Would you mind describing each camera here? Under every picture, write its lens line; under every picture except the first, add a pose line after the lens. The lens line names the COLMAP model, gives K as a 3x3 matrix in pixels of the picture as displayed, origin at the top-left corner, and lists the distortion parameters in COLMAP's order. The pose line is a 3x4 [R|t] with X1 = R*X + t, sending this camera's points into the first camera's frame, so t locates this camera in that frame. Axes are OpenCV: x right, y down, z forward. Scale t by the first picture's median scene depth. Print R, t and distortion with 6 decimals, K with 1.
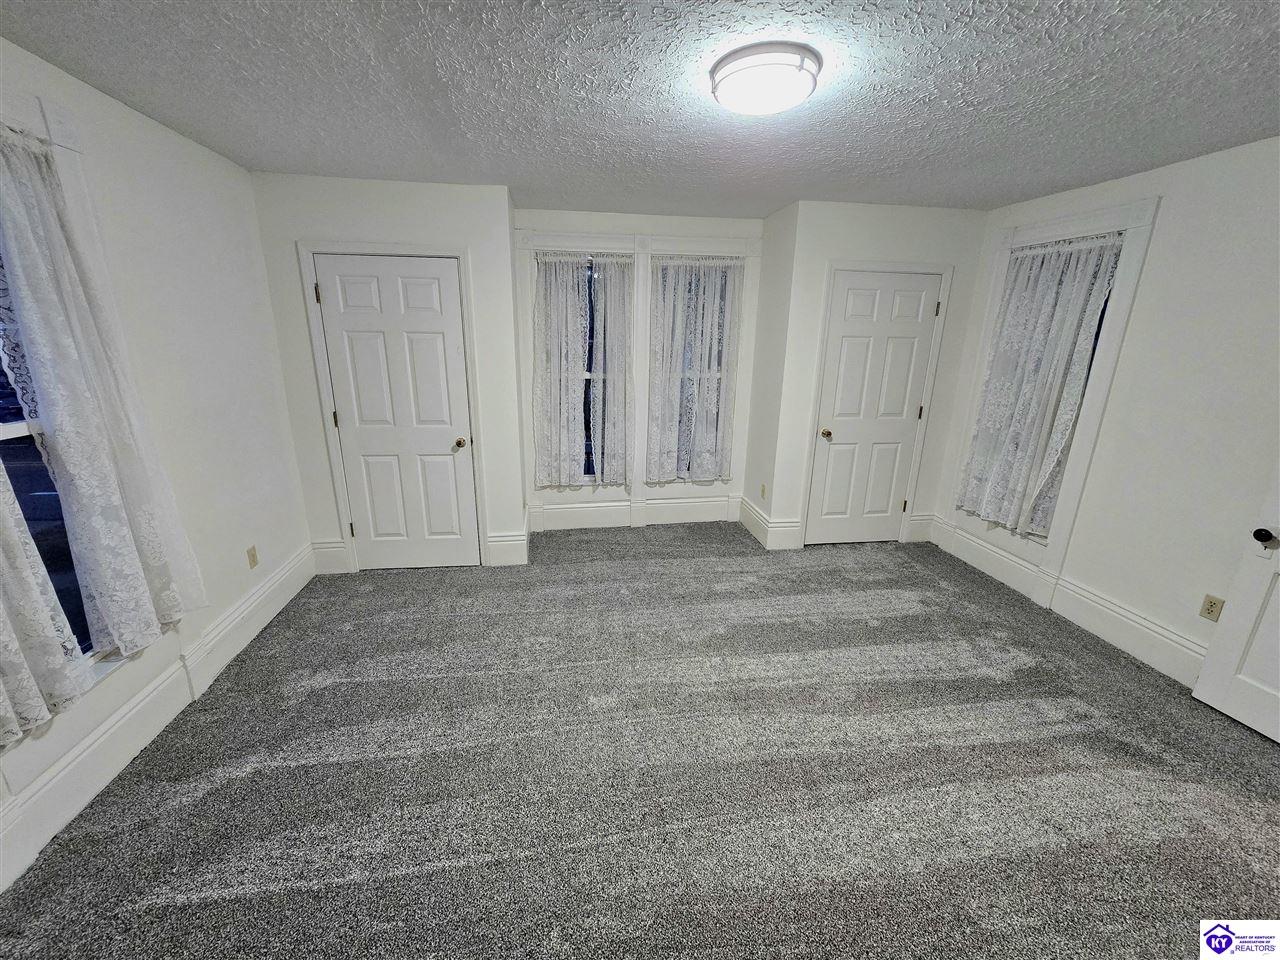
lens RADIAL K [[521.1, 0, 643.5], [0, 521.1, 487.2], [0, 0, 1]] dist [-0.002387, -0.000397]
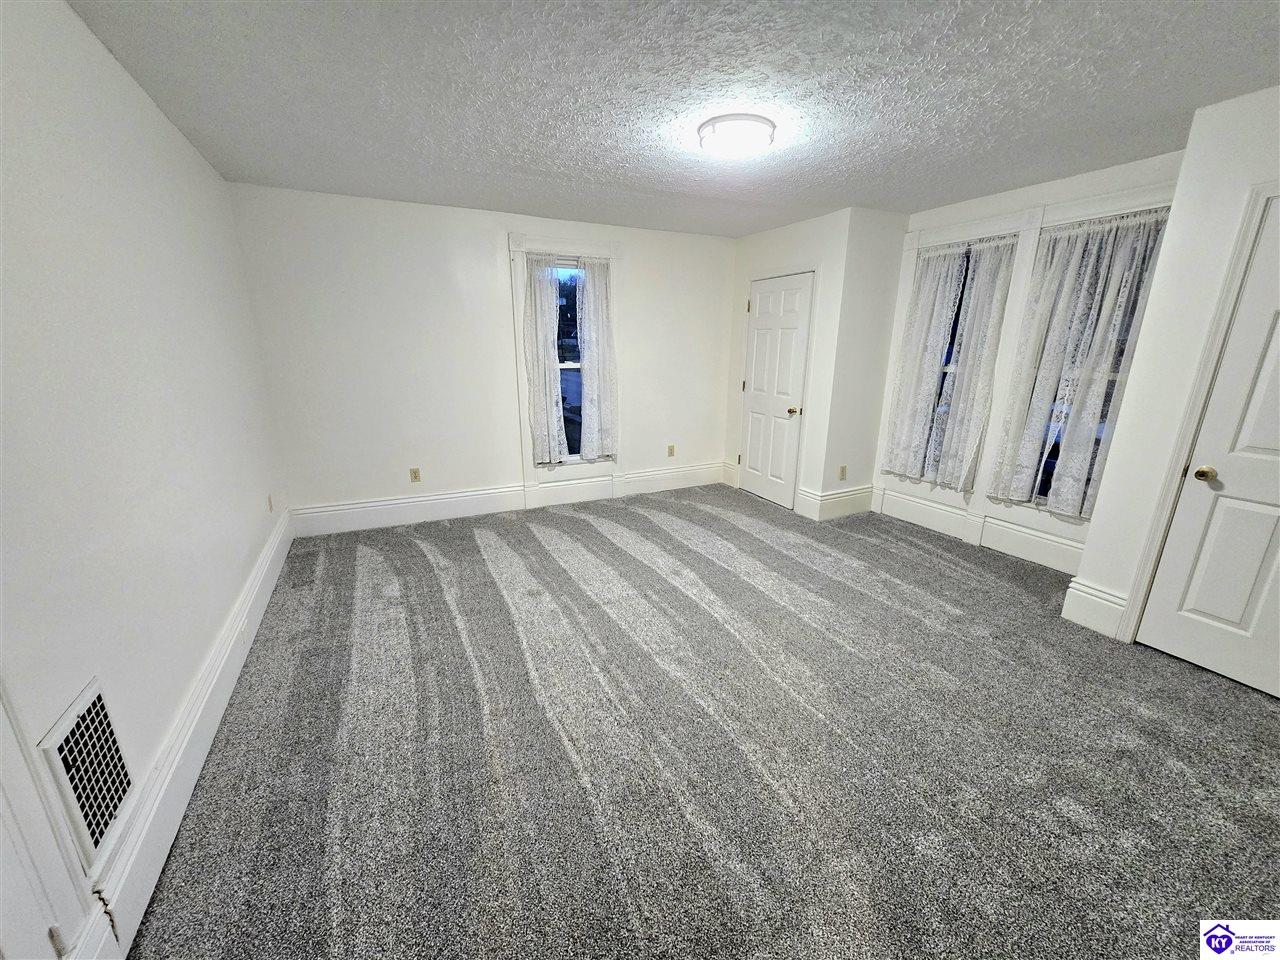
lens RADIAL K [[521.1, 0, 643.7], [0, 521.1, 485.2], [0, 0, 1]] dist [-0.002387, -0.000397]
pose [[0.303622, 0.240025, -0.922064, 0.696426], [-0.259409, 0.952015, 0.162402, -0.019479], [0.916799, 0.189883, 0.351318, 0.191563]]
